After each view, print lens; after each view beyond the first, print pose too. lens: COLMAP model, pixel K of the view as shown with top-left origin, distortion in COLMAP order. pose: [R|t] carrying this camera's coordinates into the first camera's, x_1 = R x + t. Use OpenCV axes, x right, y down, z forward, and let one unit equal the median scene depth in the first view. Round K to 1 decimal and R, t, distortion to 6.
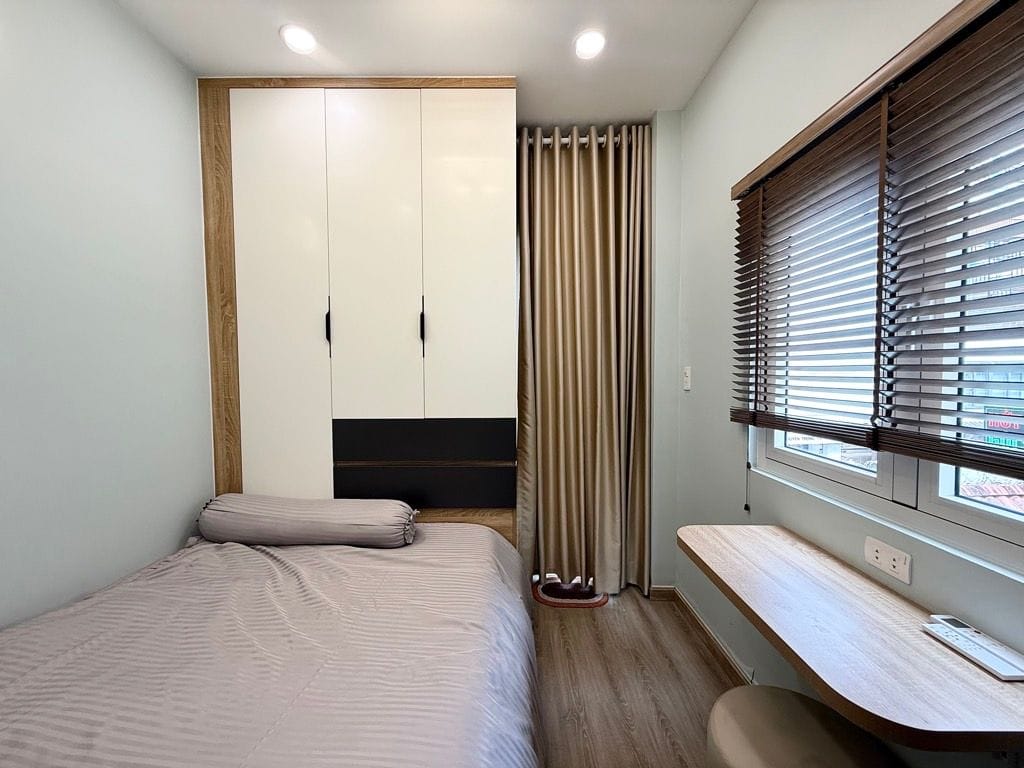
lens RADIAL K [[407.7, 0, 508.9], [0, 407.7, 382.5], [0, 0, 1]] dist [-0.000635, 0.000006]
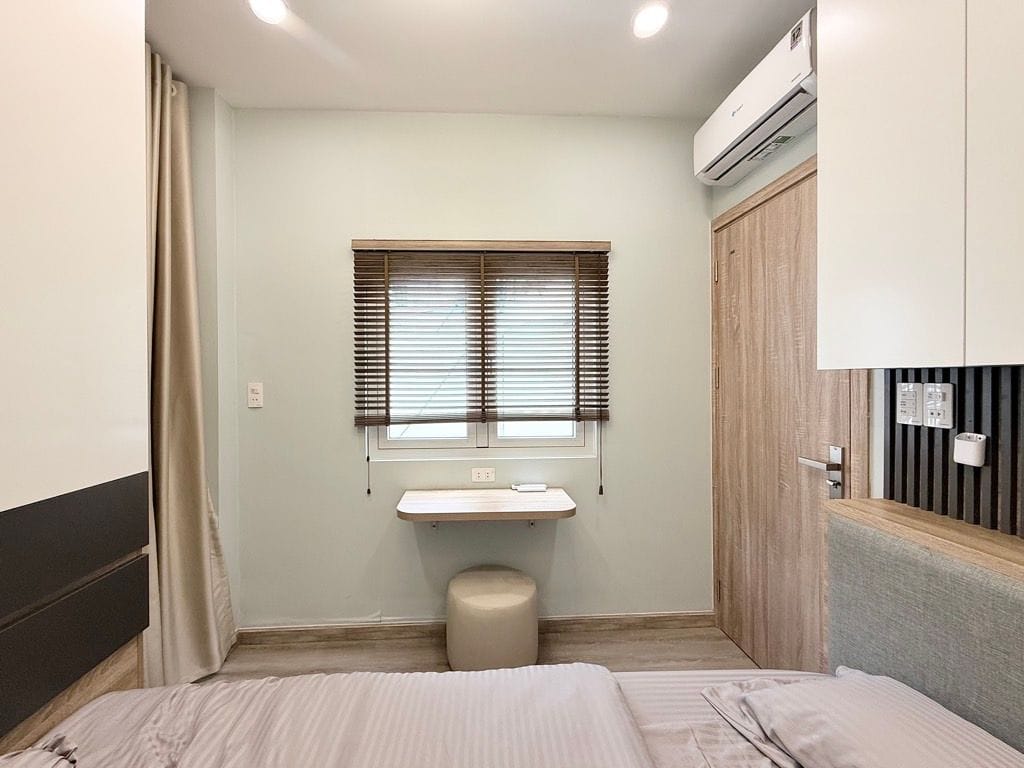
lens RADIAL K [[412.8, 0, 481.6], [0, 412.8, 387.3], [0, 0, 1]] dist [0.001071, 0.000120]
pose [[-0.034079, -0.010042, 0.999369, -0.902651], [0.042895, 0.999013, 0.011502, -0.029567], [-0.998498, 0.043260, -0.033615, 0.819212]]
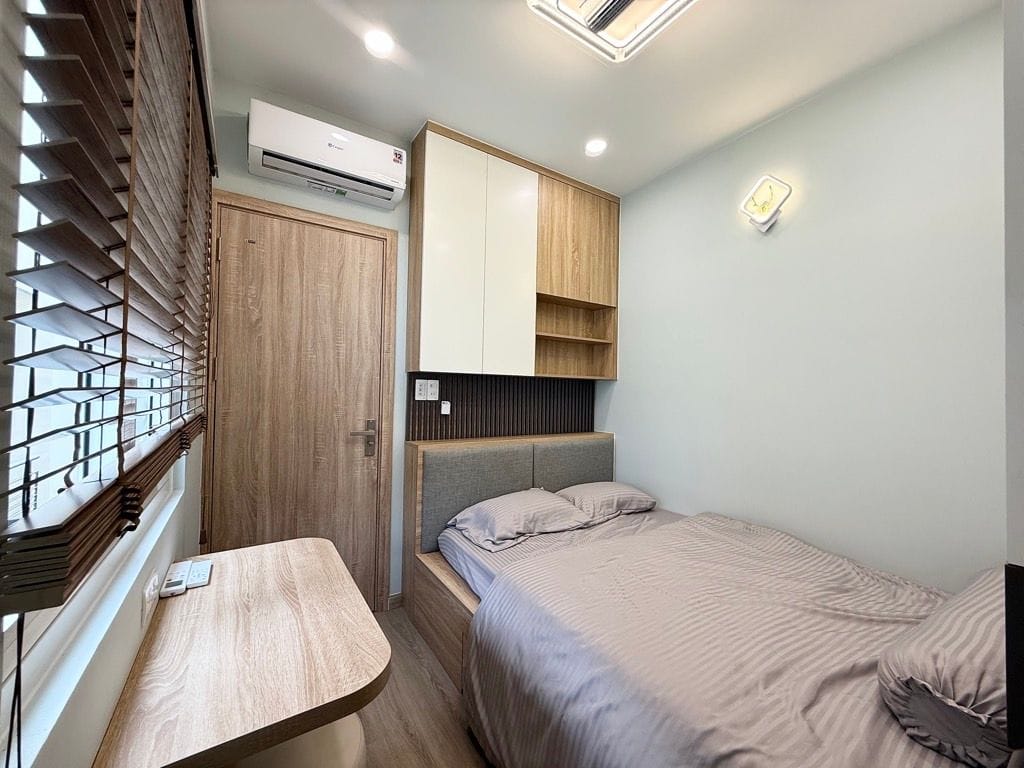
lens RADIAL K [[407.7, 0, 508.9], [0, 407.7, 382.5], [0, 0, 1]] dist [-0.000635, 0.000006]
pose [[-0.839792, -0.019210, -0.542568, 0.597341], [-0.032501, 0.999360, 0.014921, -0.016188], [0.541934, 0.030164, -0.839879, 1.570628]]
